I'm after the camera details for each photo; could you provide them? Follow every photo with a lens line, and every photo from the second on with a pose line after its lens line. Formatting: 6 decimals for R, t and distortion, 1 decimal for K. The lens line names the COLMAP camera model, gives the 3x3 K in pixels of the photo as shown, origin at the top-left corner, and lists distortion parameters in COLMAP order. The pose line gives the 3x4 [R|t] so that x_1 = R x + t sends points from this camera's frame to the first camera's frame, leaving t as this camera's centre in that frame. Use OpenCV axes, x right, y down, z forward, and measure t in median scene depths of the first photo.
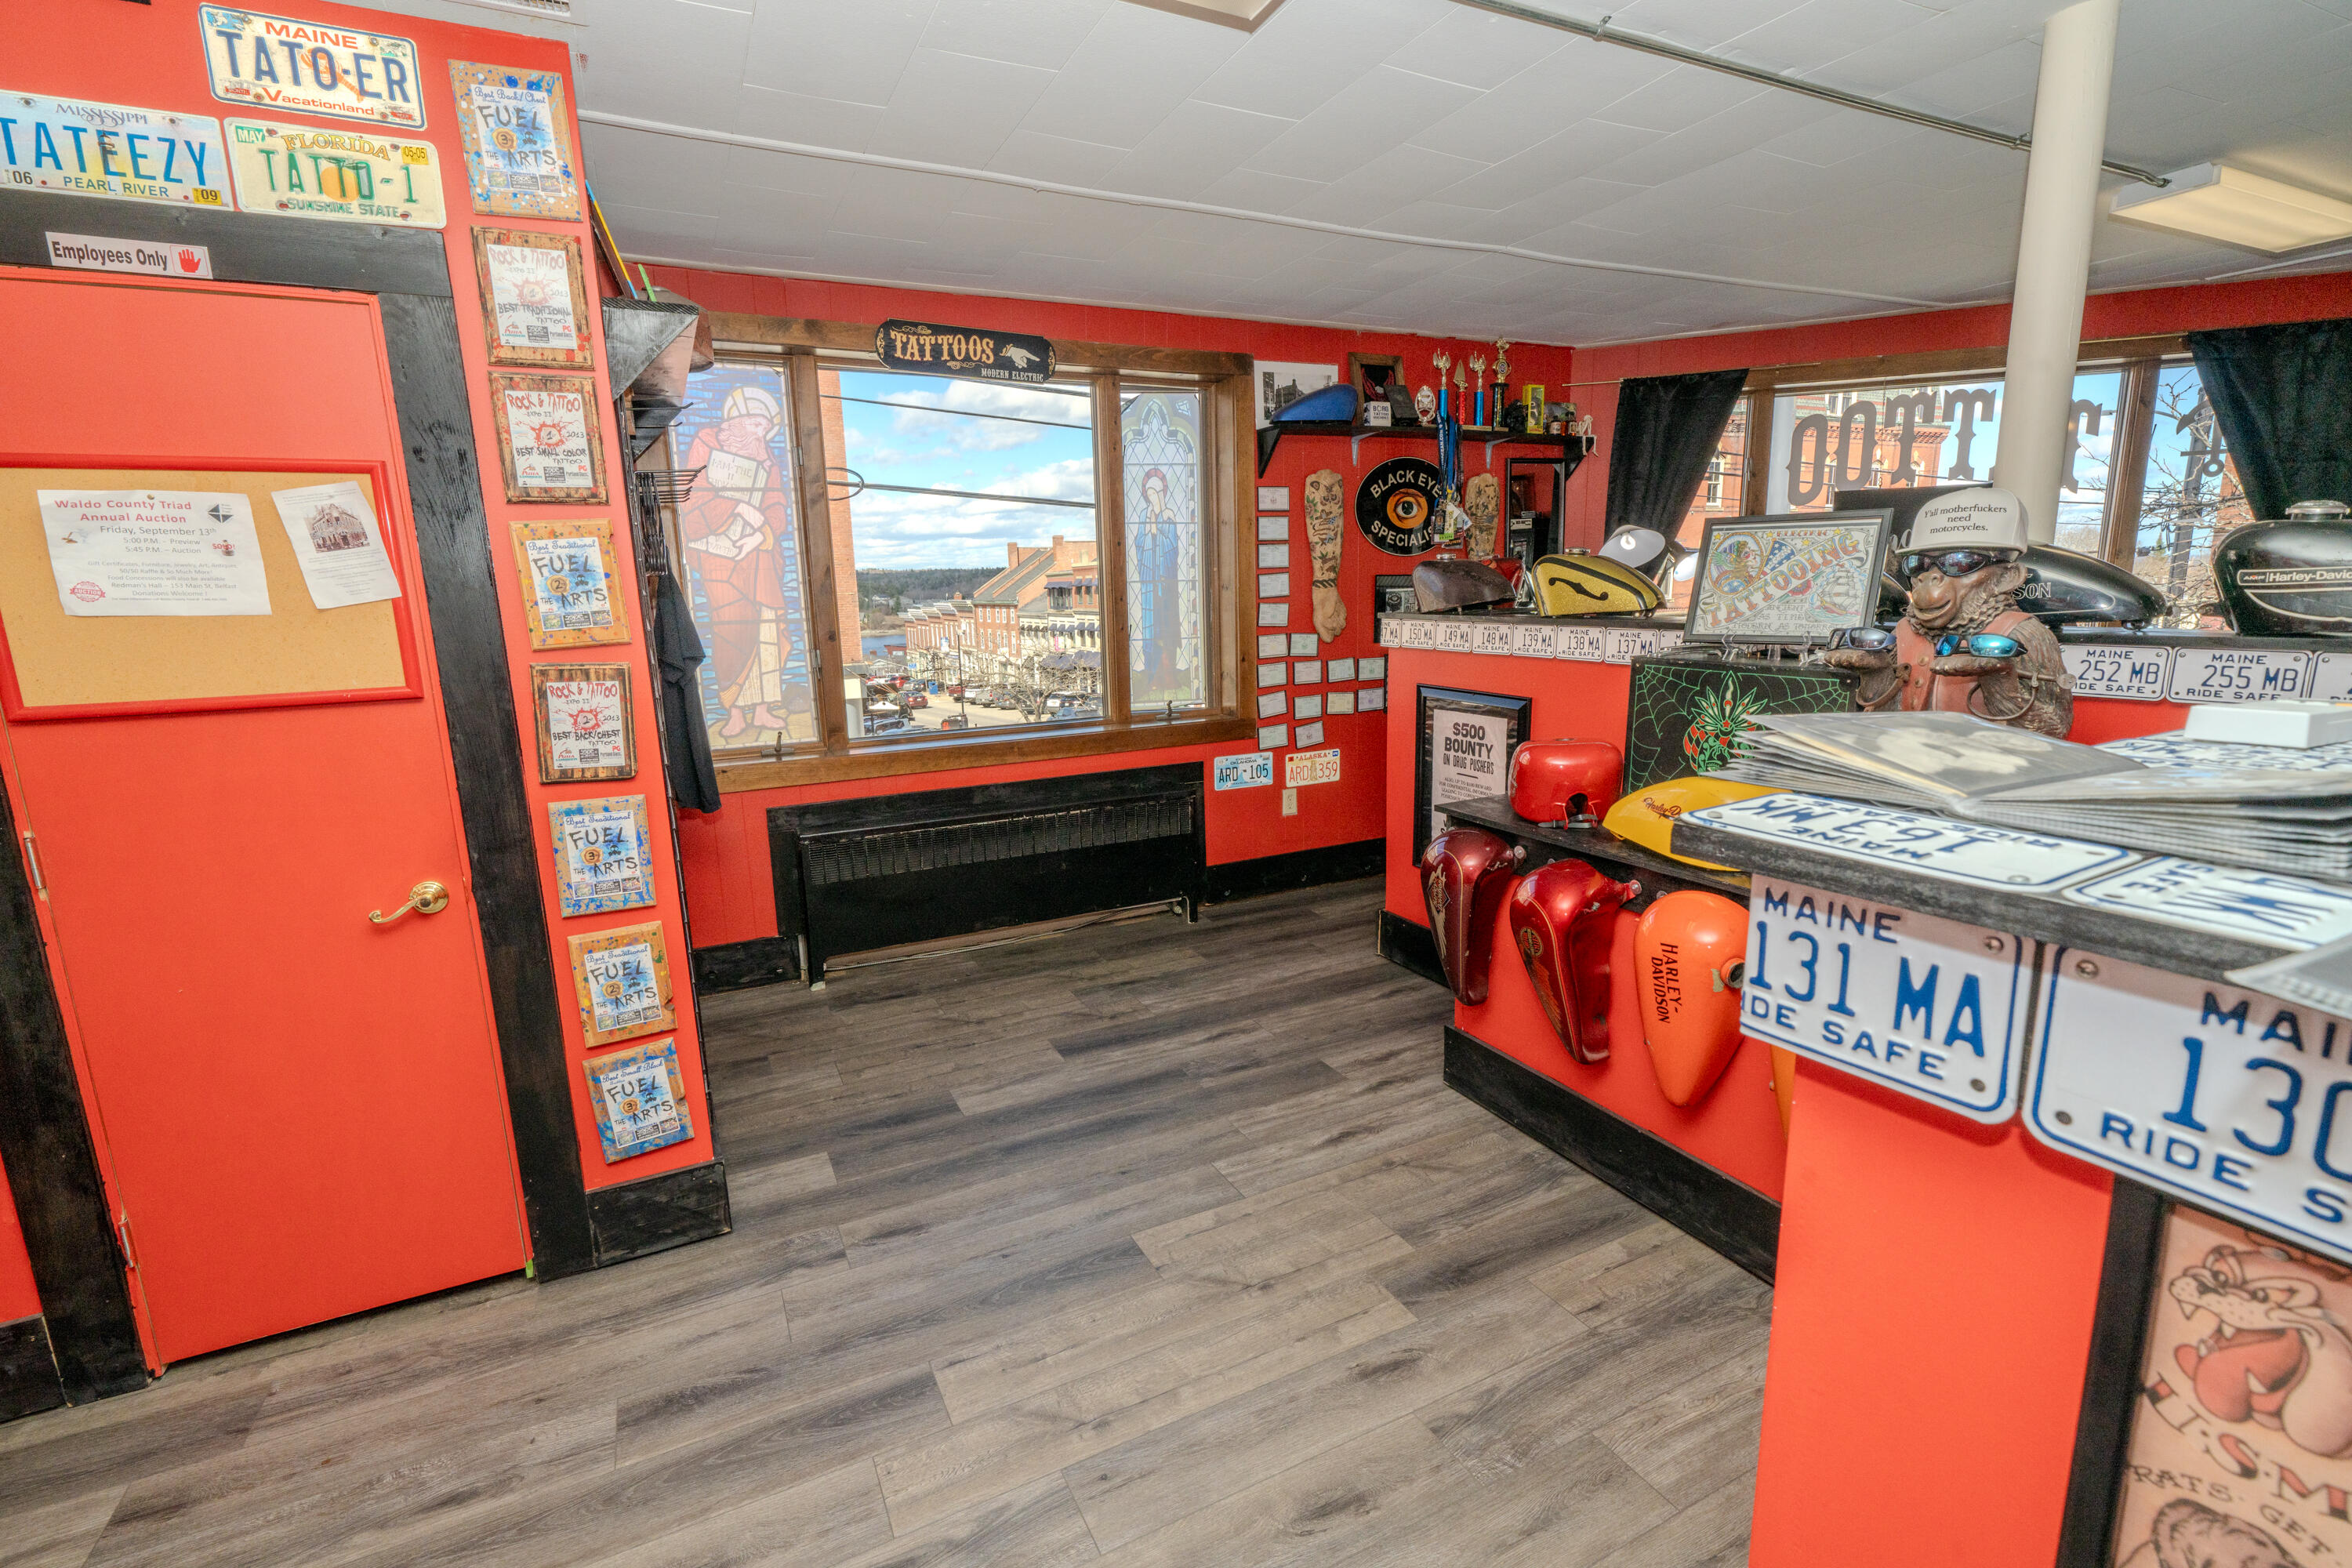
lens RADIAL K [[1032.2, 0, 1166.6], [0, 1032.2, 777.9], [0, 0, 1]] dist [0.002337, 0.000530]
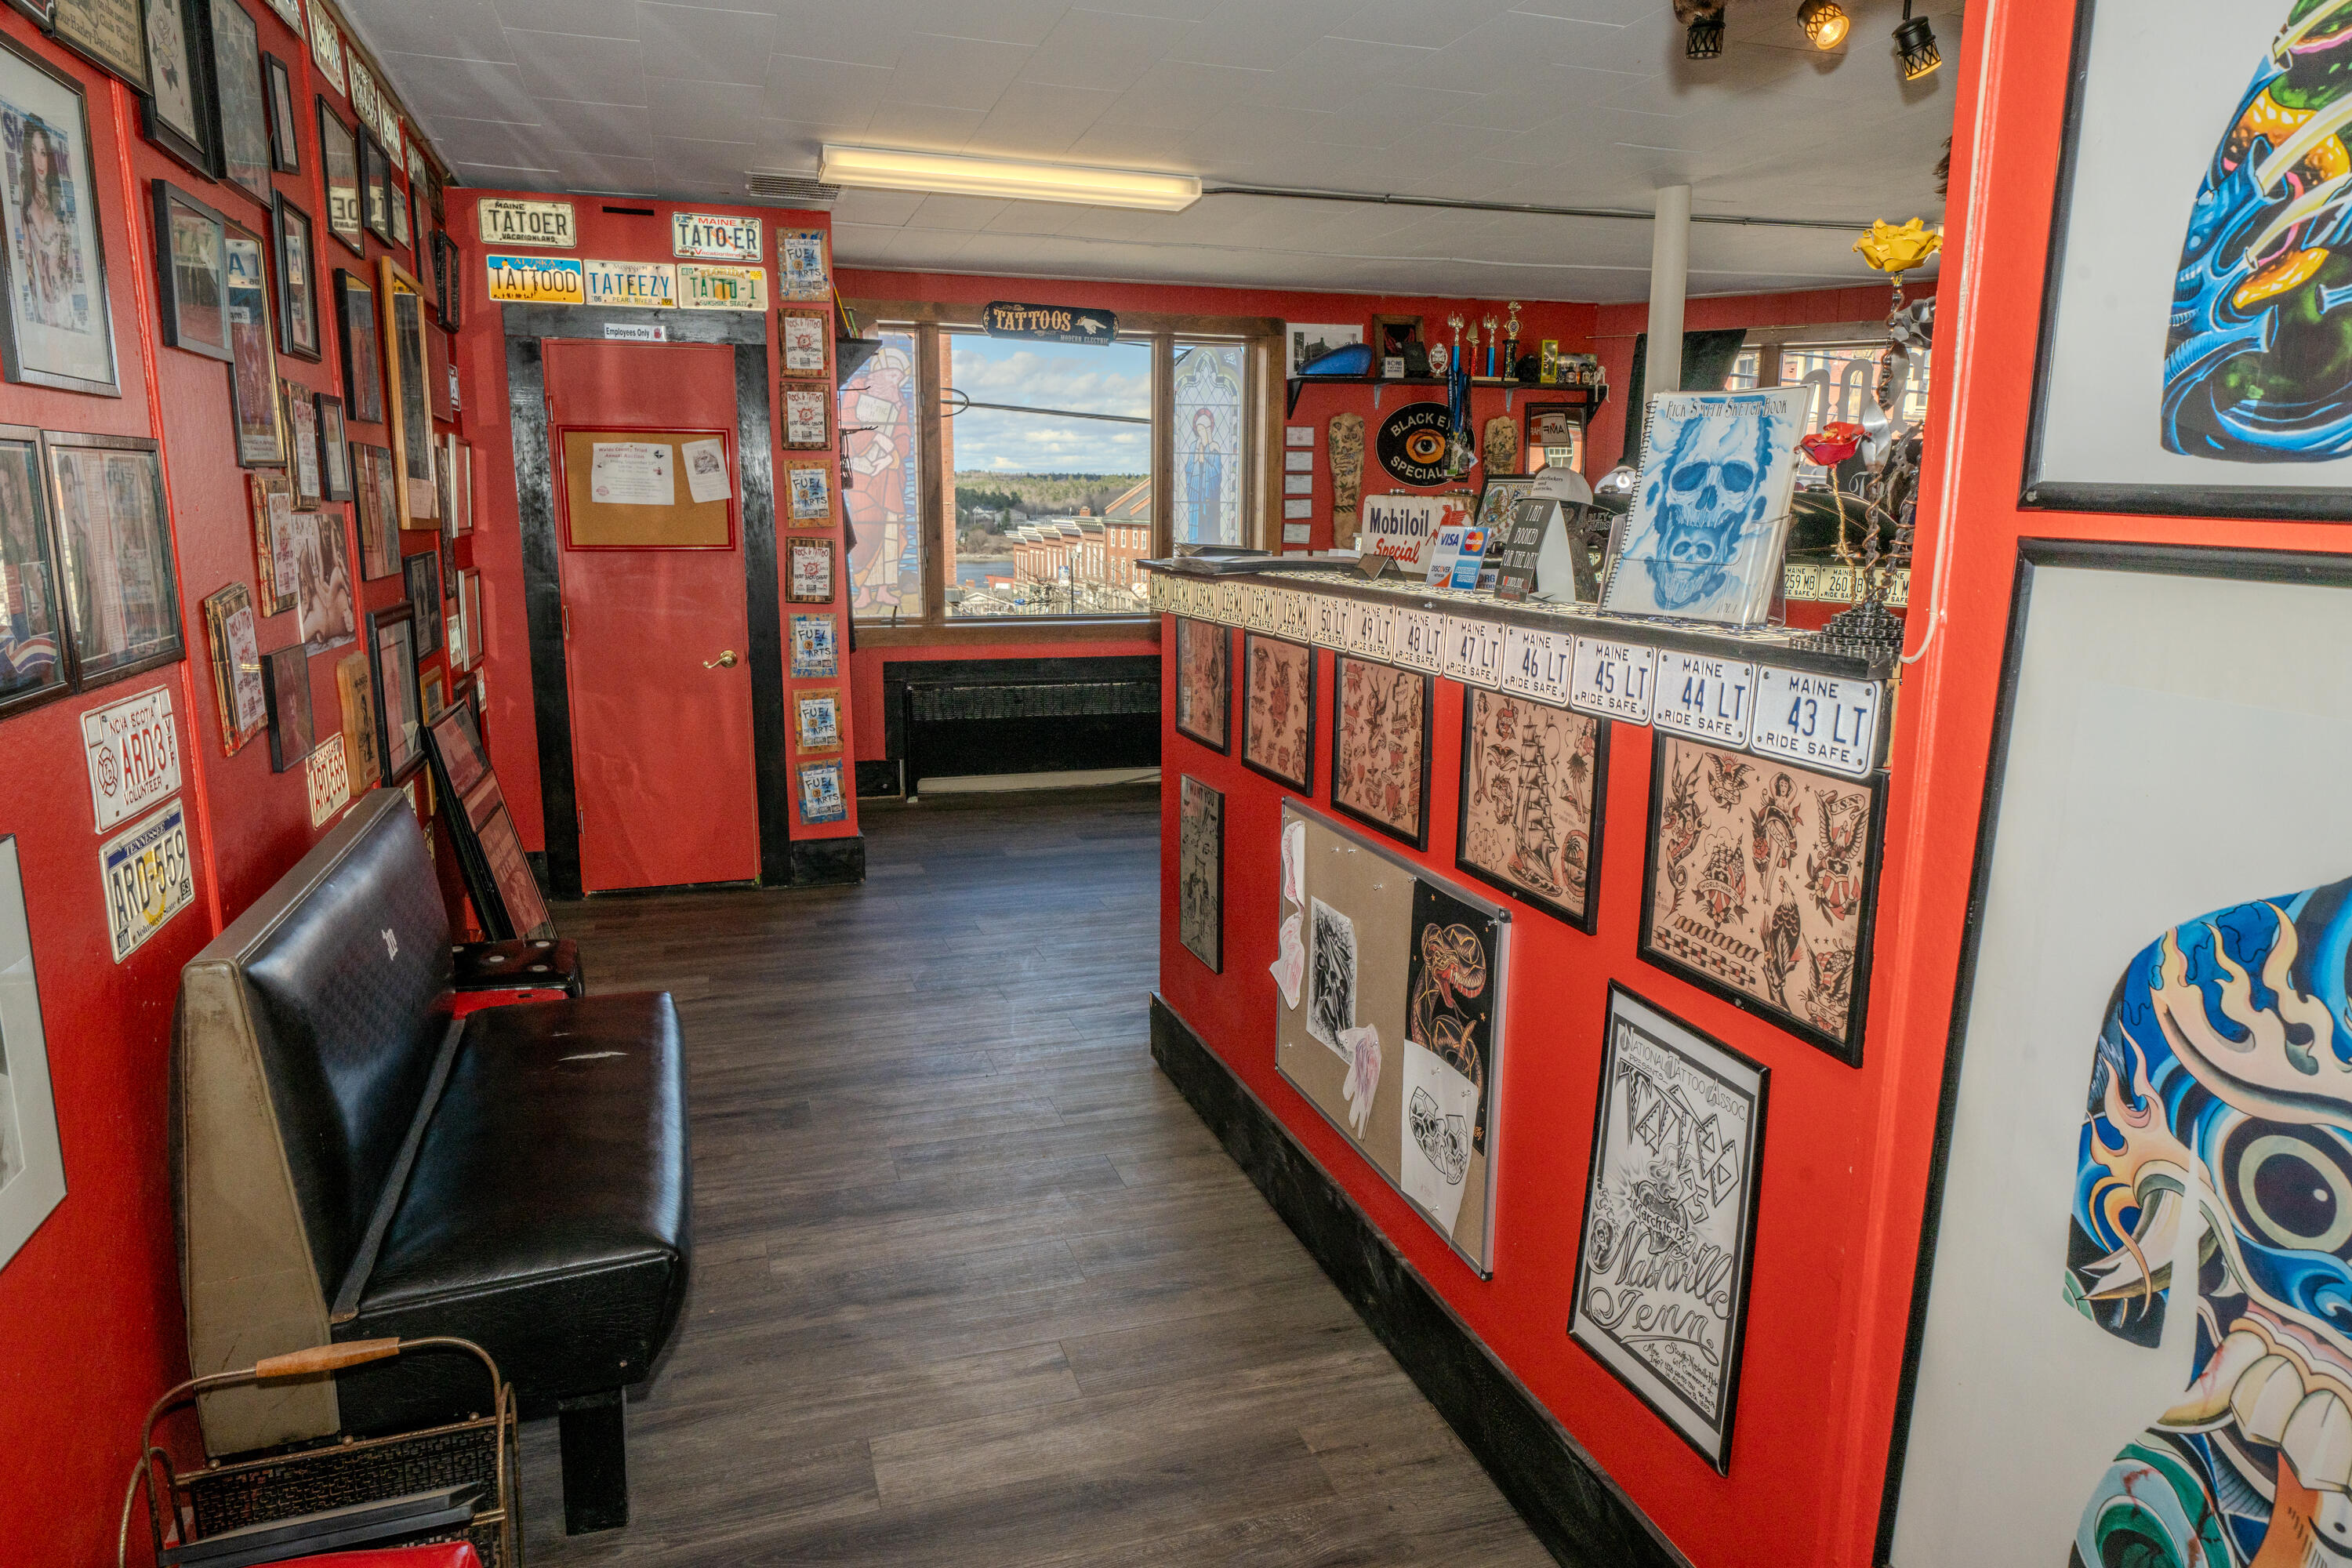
lens RADIAL K [[1411.2, 0, 1159.8], [0, 1411.2, 773.5], [0, 0, 1]] dist [0.003053, -0.002399]
pose [[0.988966, 0.059819, -0.135530, 0.216178], [-0.059183, 0.998209, 0.008719, 0.131931], [0.135808, -0.000602, 0.990735, -0.739240]]
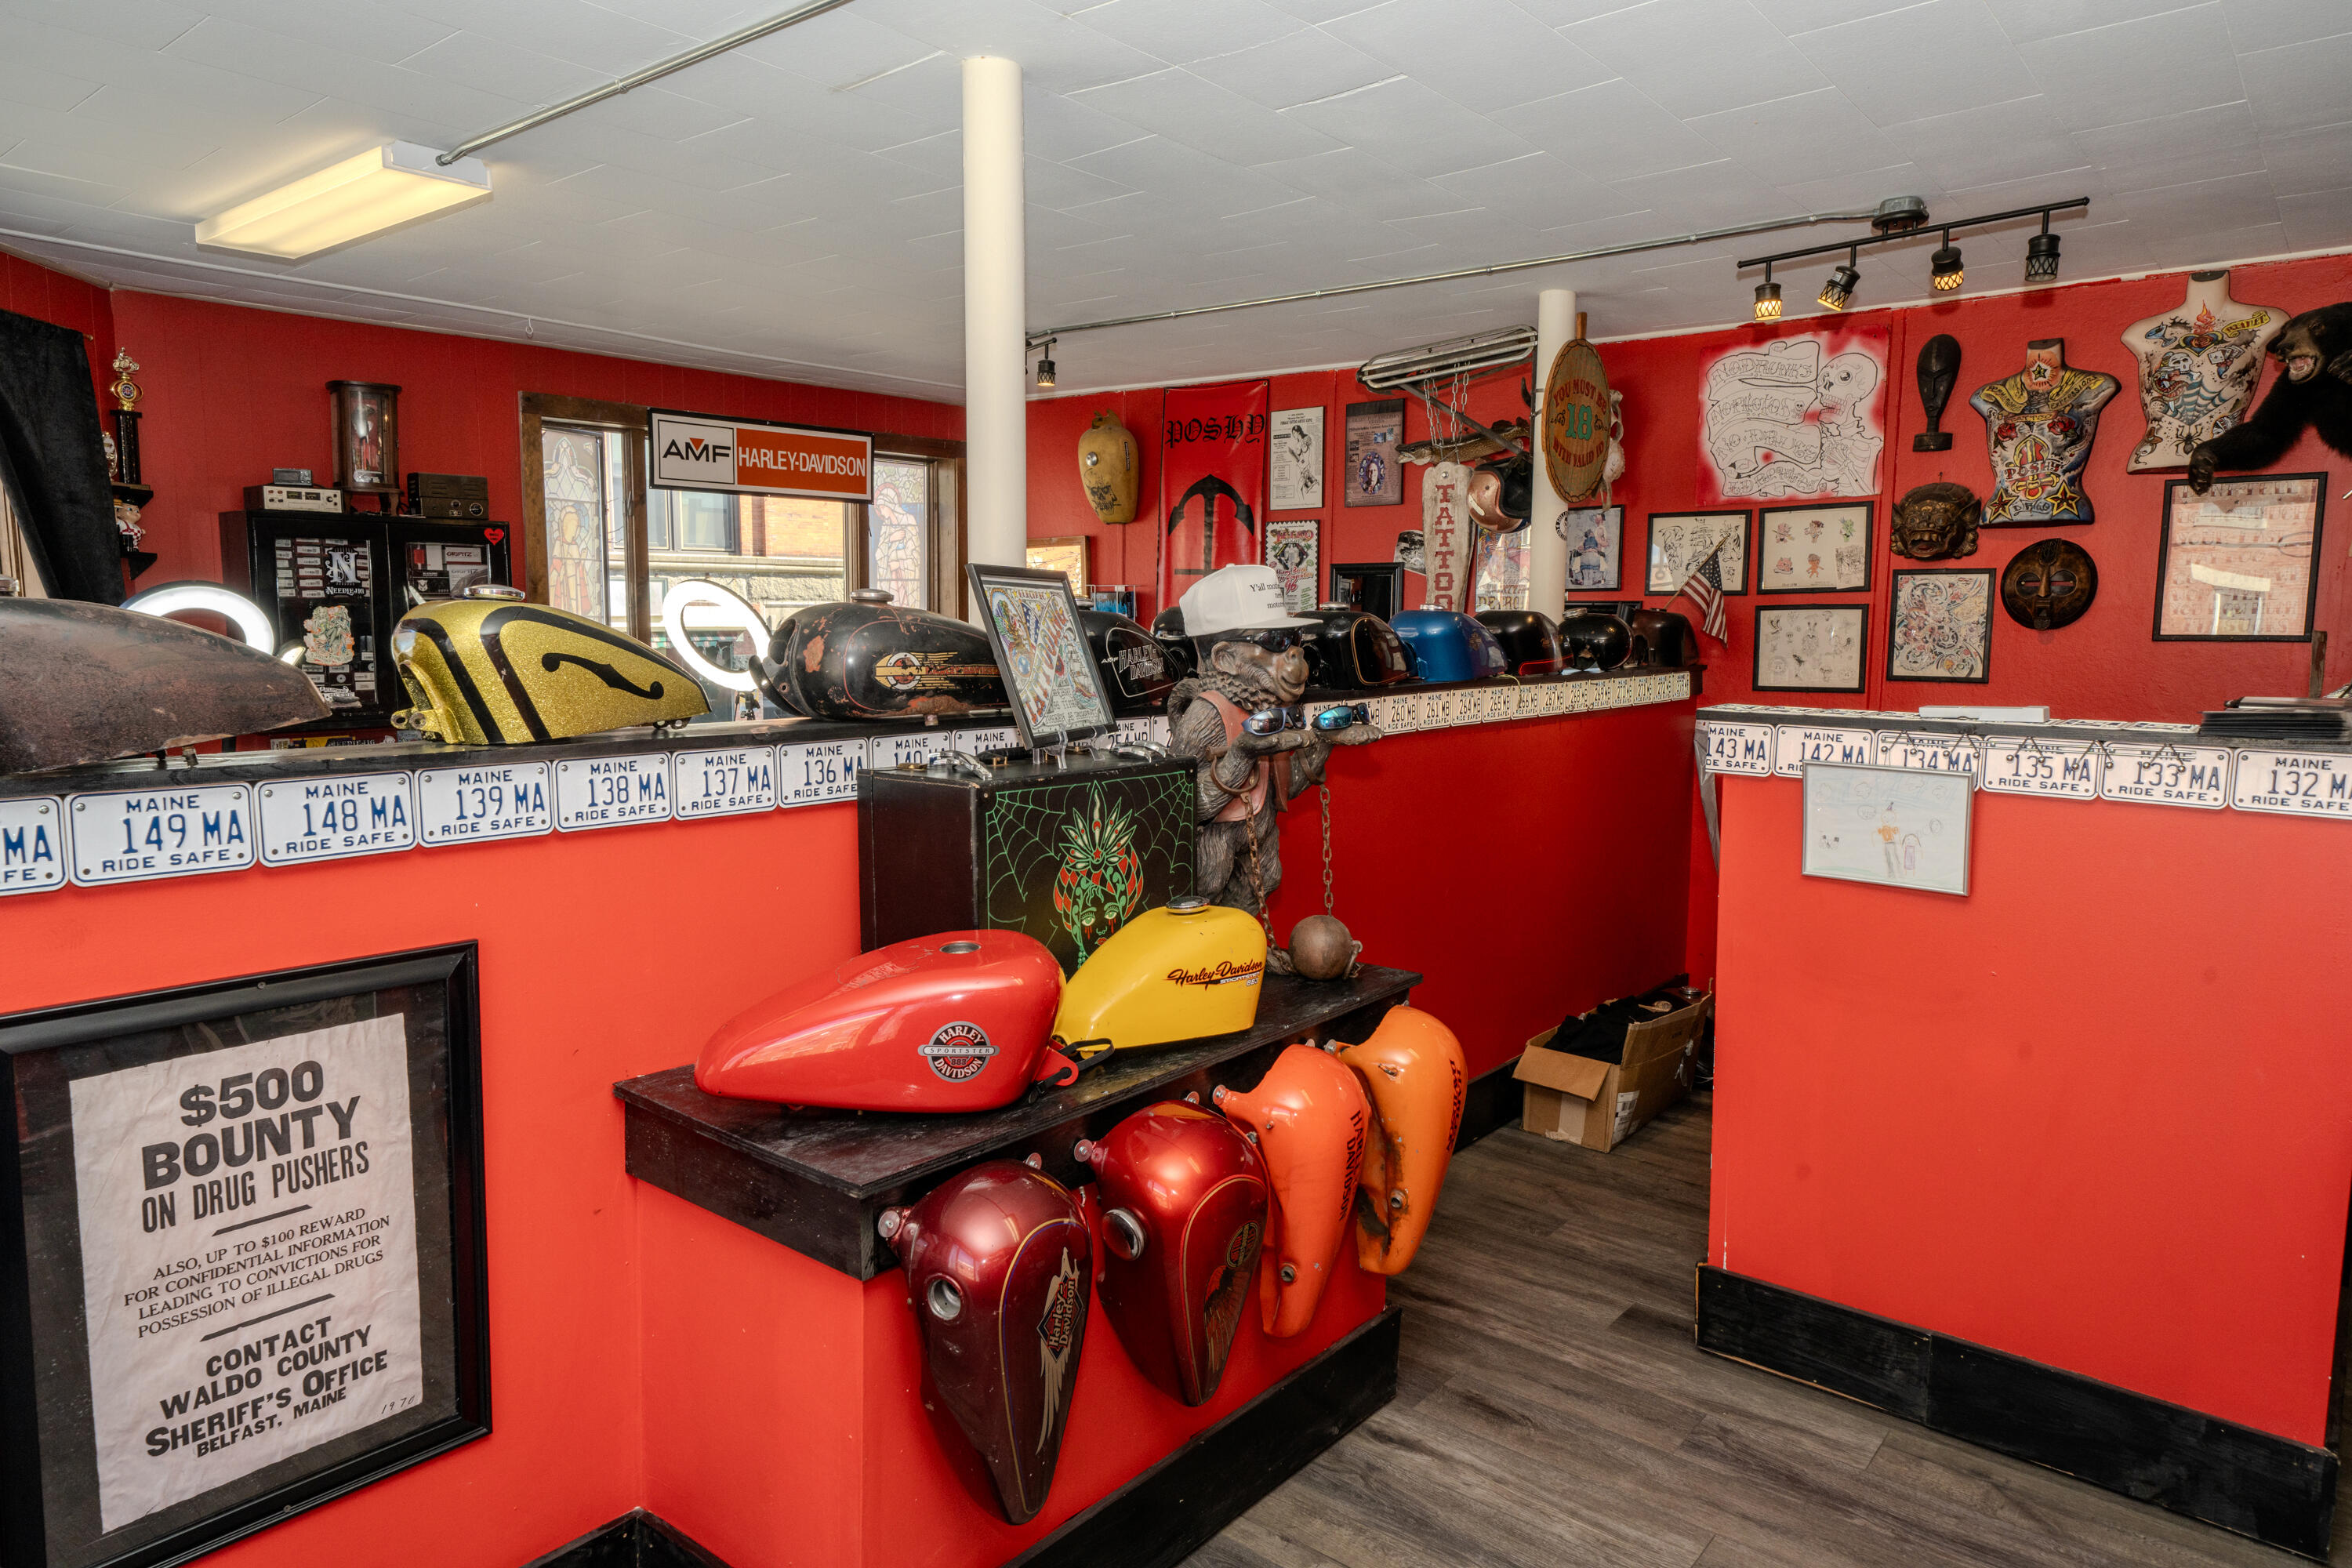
lens RADIAL K [[1411.2, 0, 1200.4], [0, 1411.2, 780.3], [0, 0, 1]] dist [0.003053, -0.002399]
pose [[-0.401775, -0.075193, 0.912646, -1.369226], [0.179043, 0.970938, 0.158816, -0.883495], [-0.898065, 0.227211, -0.376636, 4.662368]]
